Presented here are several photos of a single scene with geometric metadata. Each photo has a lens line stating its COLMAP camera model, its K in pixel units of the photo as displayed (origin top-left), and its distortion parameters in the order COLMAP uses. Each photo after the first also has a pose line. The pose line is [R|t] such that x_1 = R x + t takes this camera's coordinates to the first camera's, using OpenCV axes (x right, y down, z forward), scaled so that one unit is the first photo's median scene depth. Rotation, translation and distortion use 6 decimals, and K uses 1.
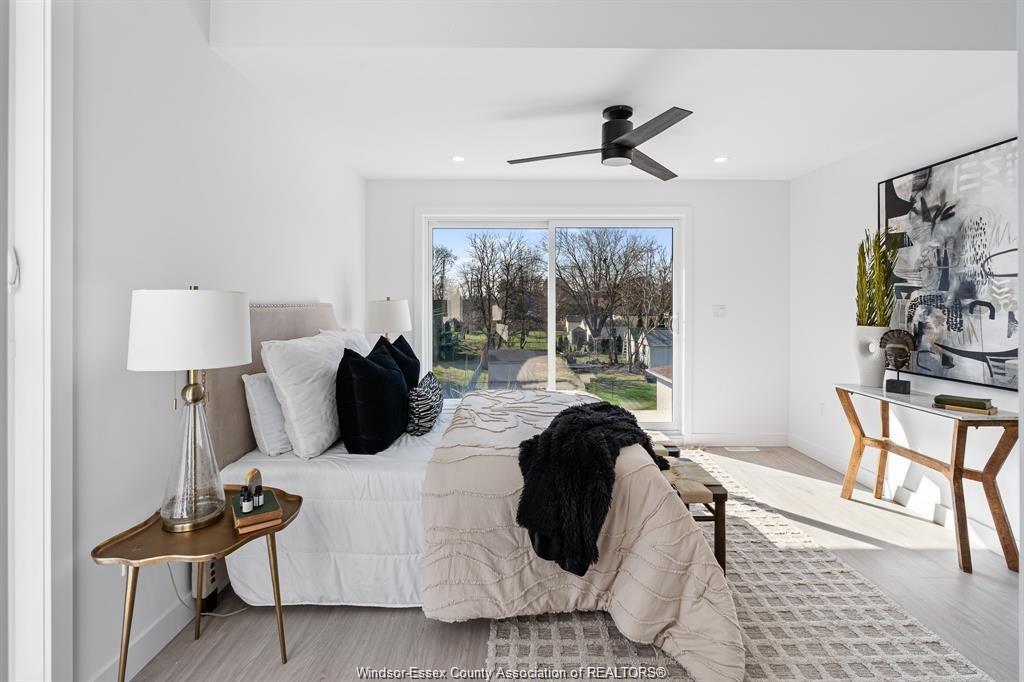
lens RADIAL K [[458.4, 0, 511.1], [0, 458.4, 319.2], [0, 0, 1]] dist [0.000077, -0.000264]
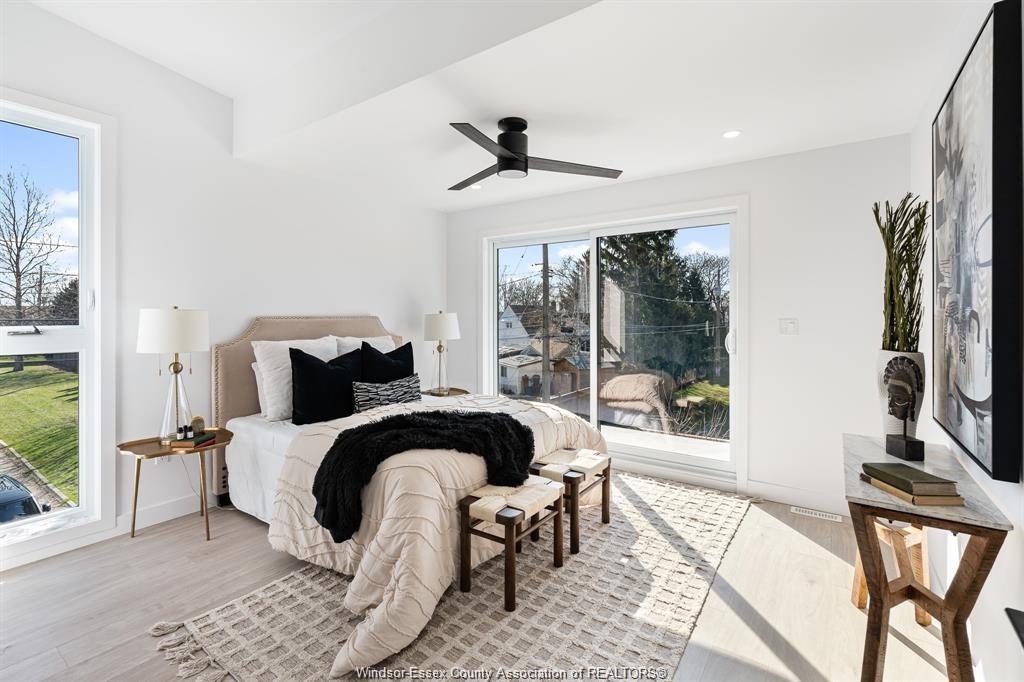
lens RADIAL K [[452.5, 0, 508.9], [0, 452.5, 333.2], [0, 0, 1]] dist [0.001230, 0.000197]
pose [[0.825723, 0.021826, -0.563653, 0.896590], [-0.020126, 0.999755, 0.009229, -0.006934], [0.563716, 0.003723, 0.825960, 0.209342]]
